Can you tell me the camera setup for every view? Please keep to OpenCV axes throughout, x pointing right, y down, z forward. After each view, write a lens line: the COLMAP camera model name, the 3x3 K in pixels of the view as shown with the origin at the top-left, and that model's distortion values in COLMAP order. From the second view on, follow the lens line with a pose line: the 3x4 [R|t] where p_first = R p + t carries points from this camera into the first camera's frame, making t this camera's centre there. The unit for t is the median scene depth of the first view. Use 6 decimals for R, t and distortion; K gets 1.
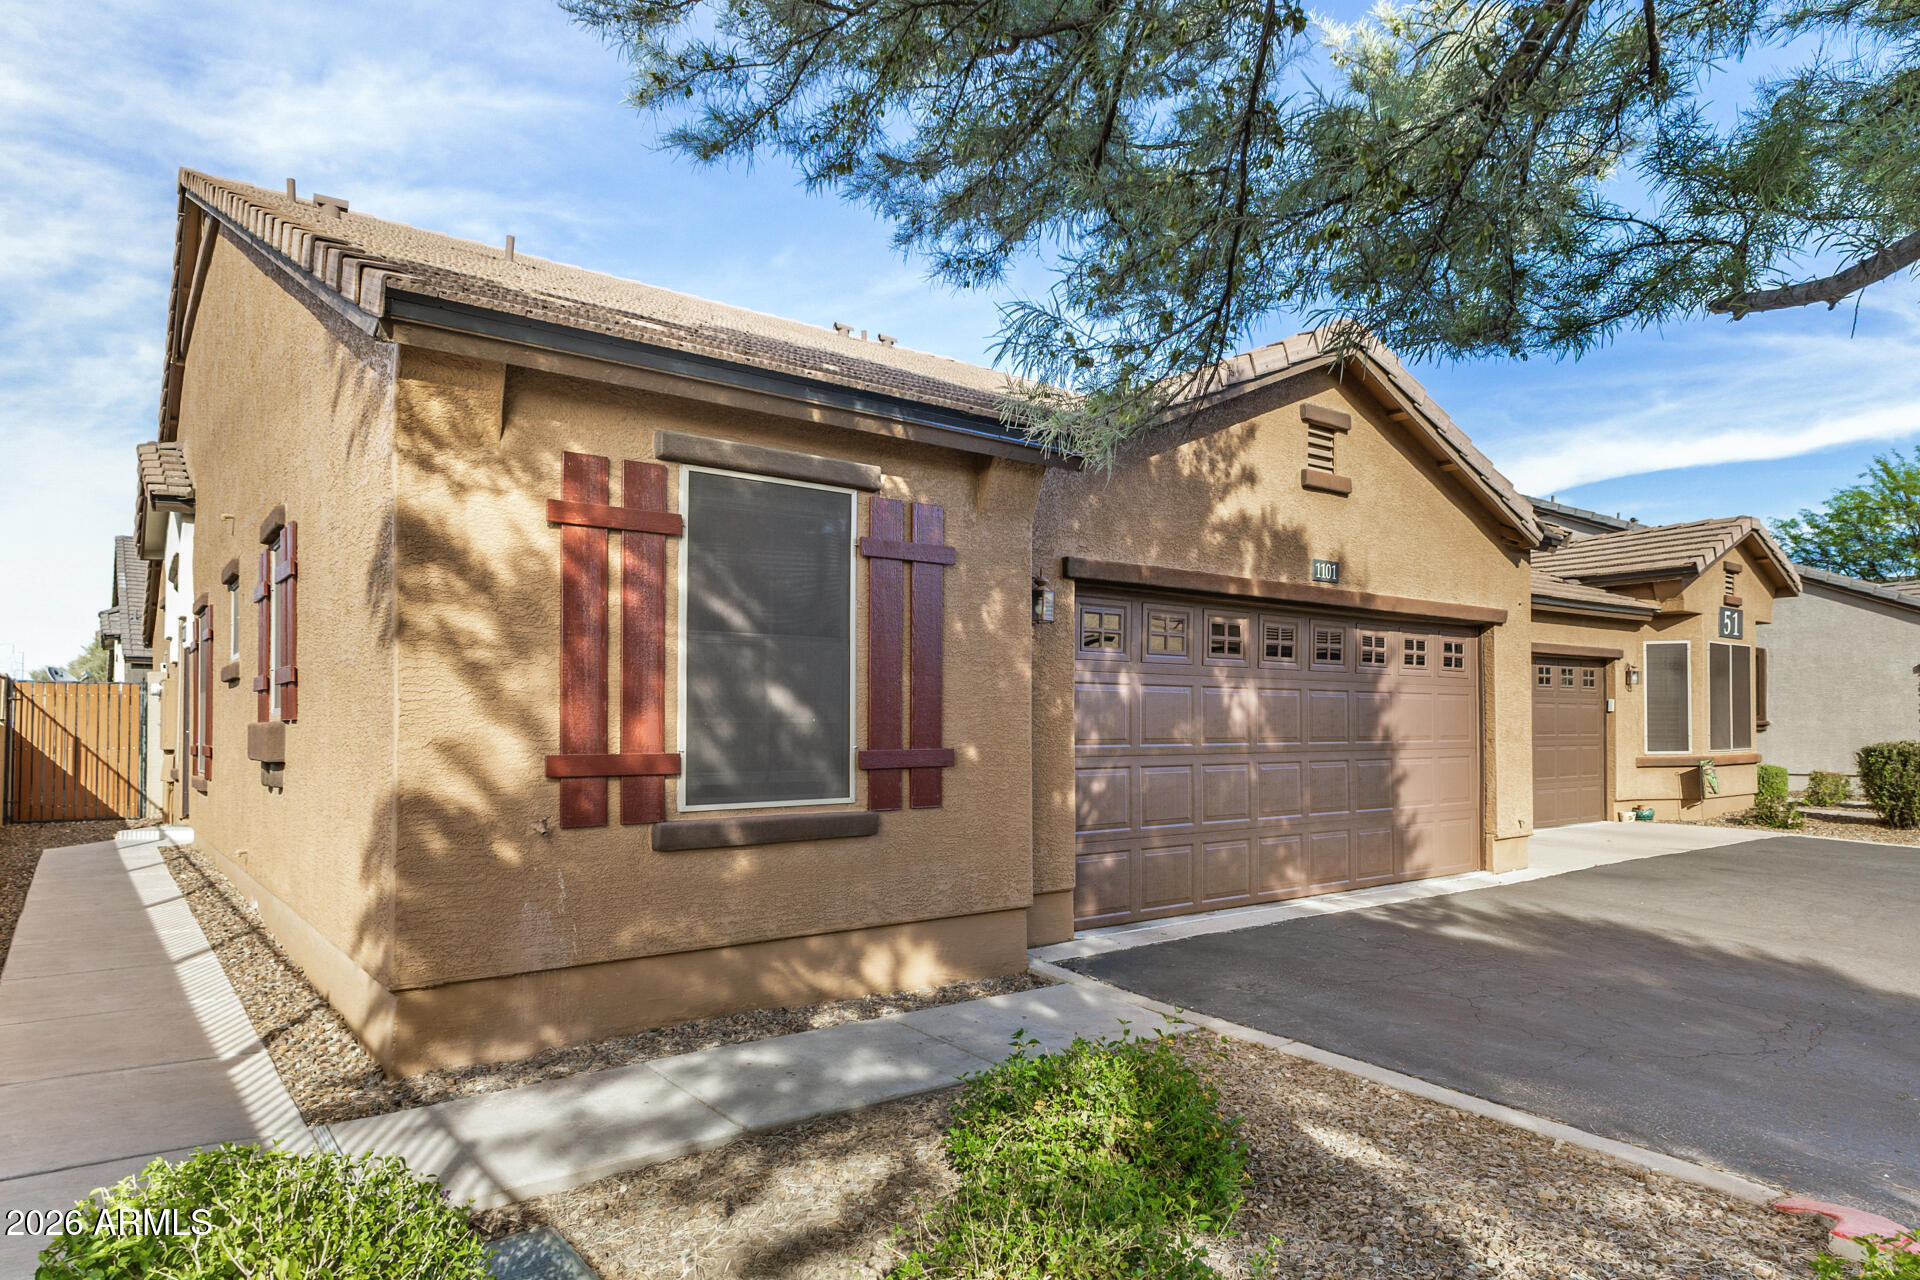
lens RADIAL K [[1125.6, 0, 964.1], [0, 1125.6, 713.3], [0, 0, 1]] dist [0.006118, 0.000207]
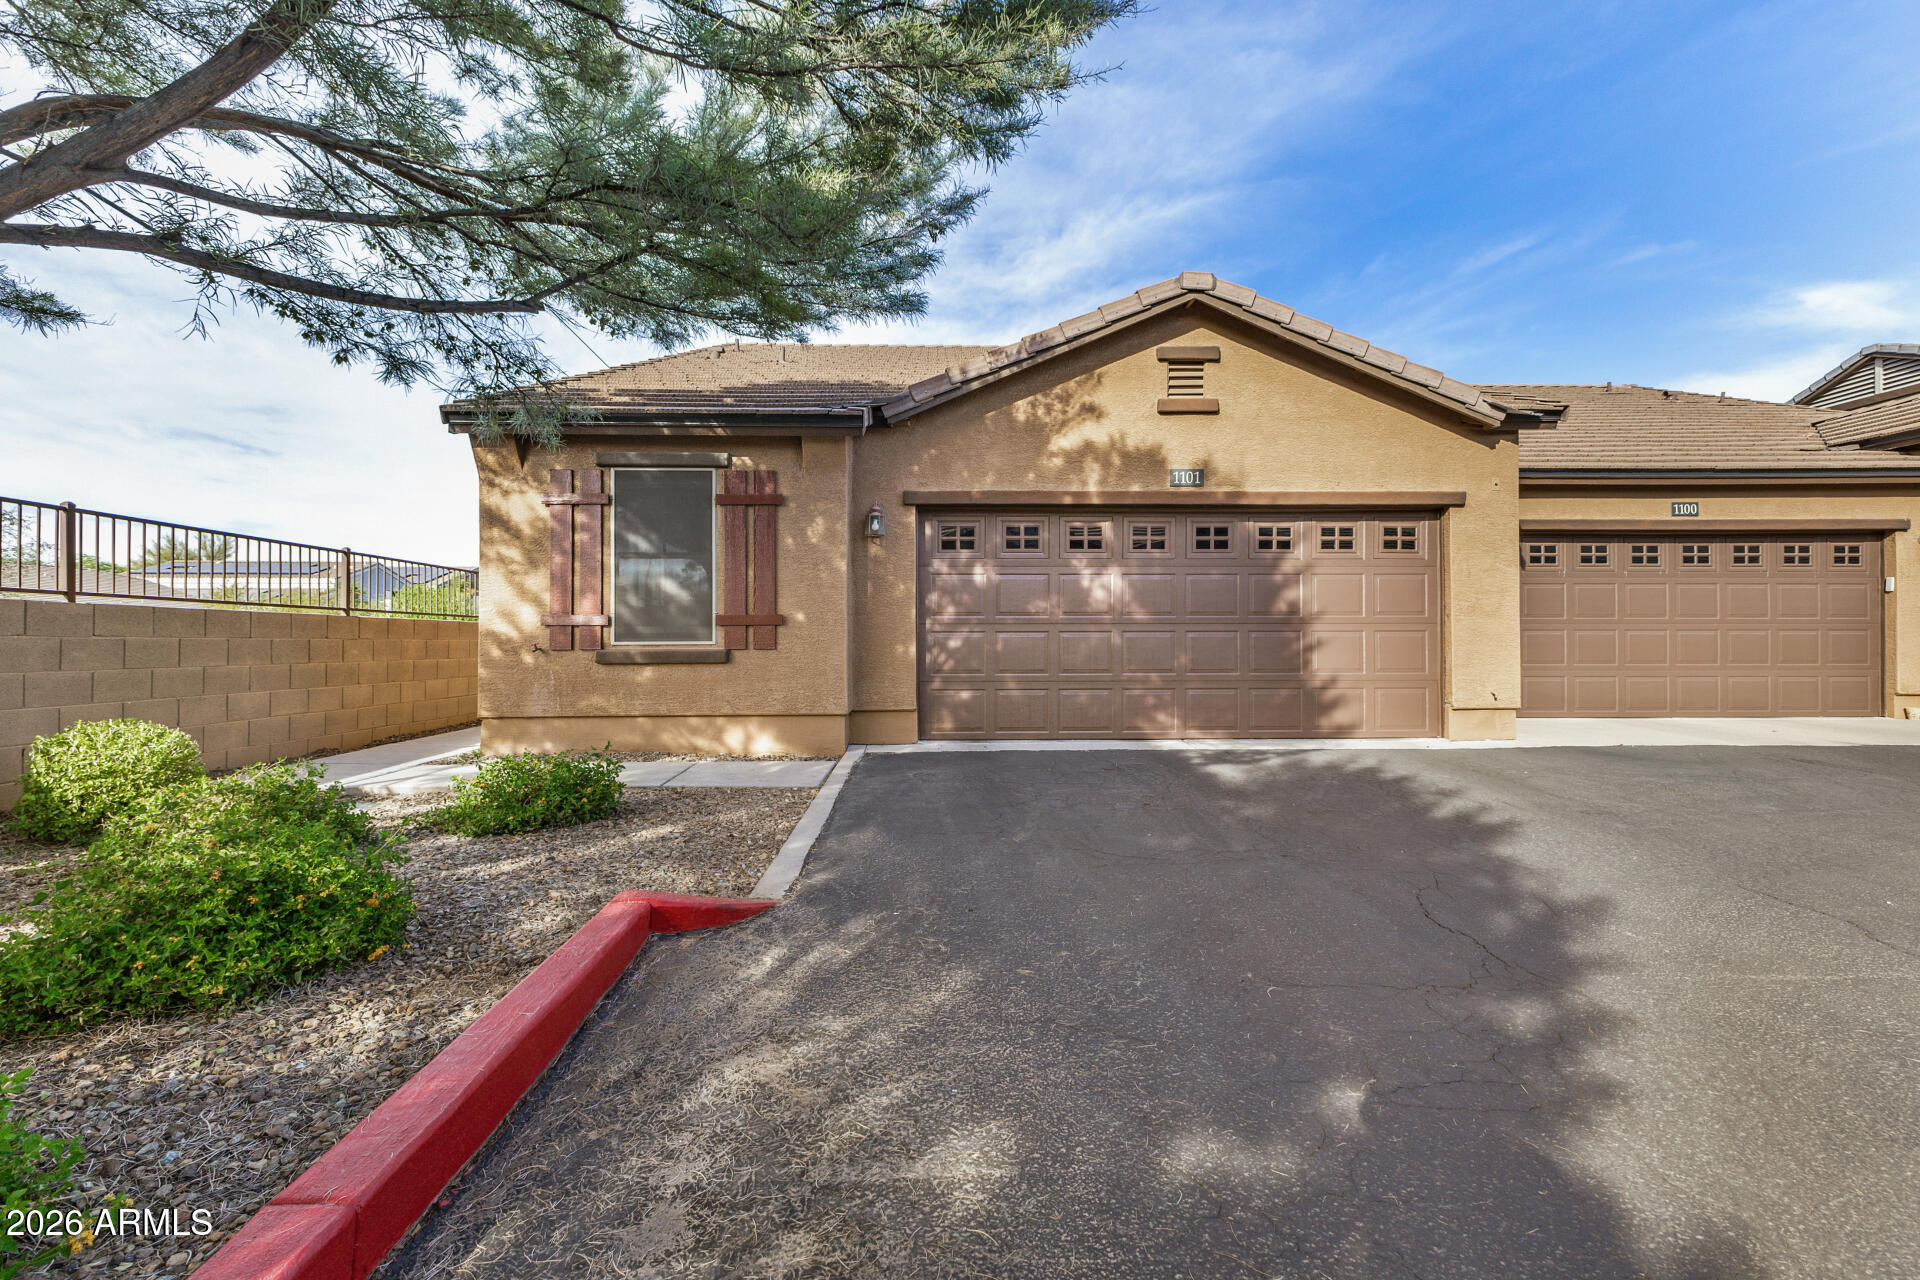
lens RADIAL K [[820.3, 0, 960.0], [0, 820.3, 640.0], [0, 0, 1]] dist [0.008372, 0.000082]
pose [[0.810630, -0.004406, -0.585542, 0.742977], [0.008484, 0.999955, 0.004220, 0.054311], [0.585497, -0.008389, 0.810631, 0.132372]]
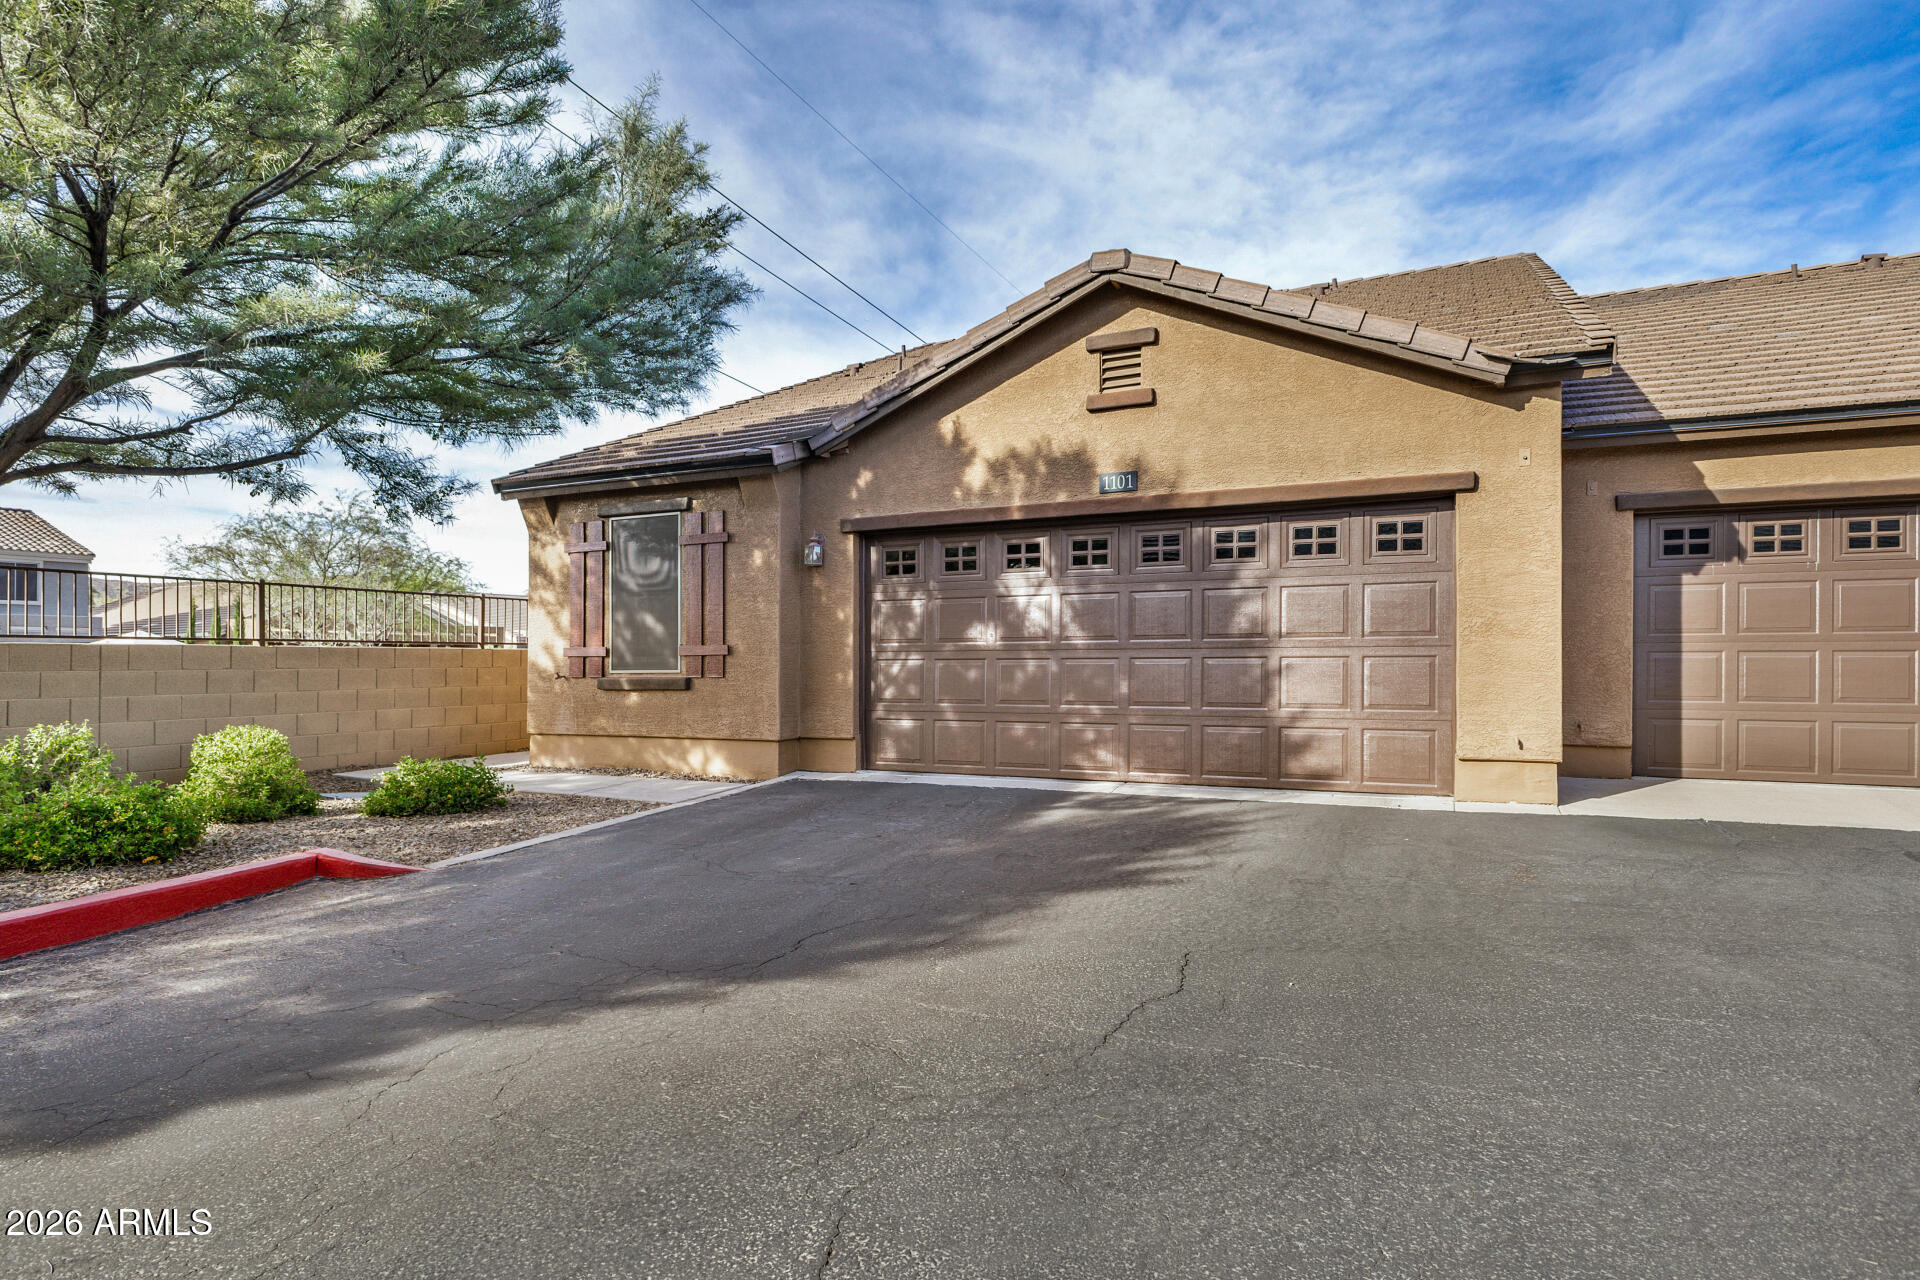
lens RADIAL K [[1011.9, 0, 958.2], [0, 1011.9, 668.5], [0, 0, 1]] dist [-0.022056, 0.000521]
pose [[0.466782, 0.000505, -0.884372, 1.274068], [0.014881, 0.999854, 0.008426, 0.049692], [0.884247, -0.017093, 0.466706, 0.462945]]
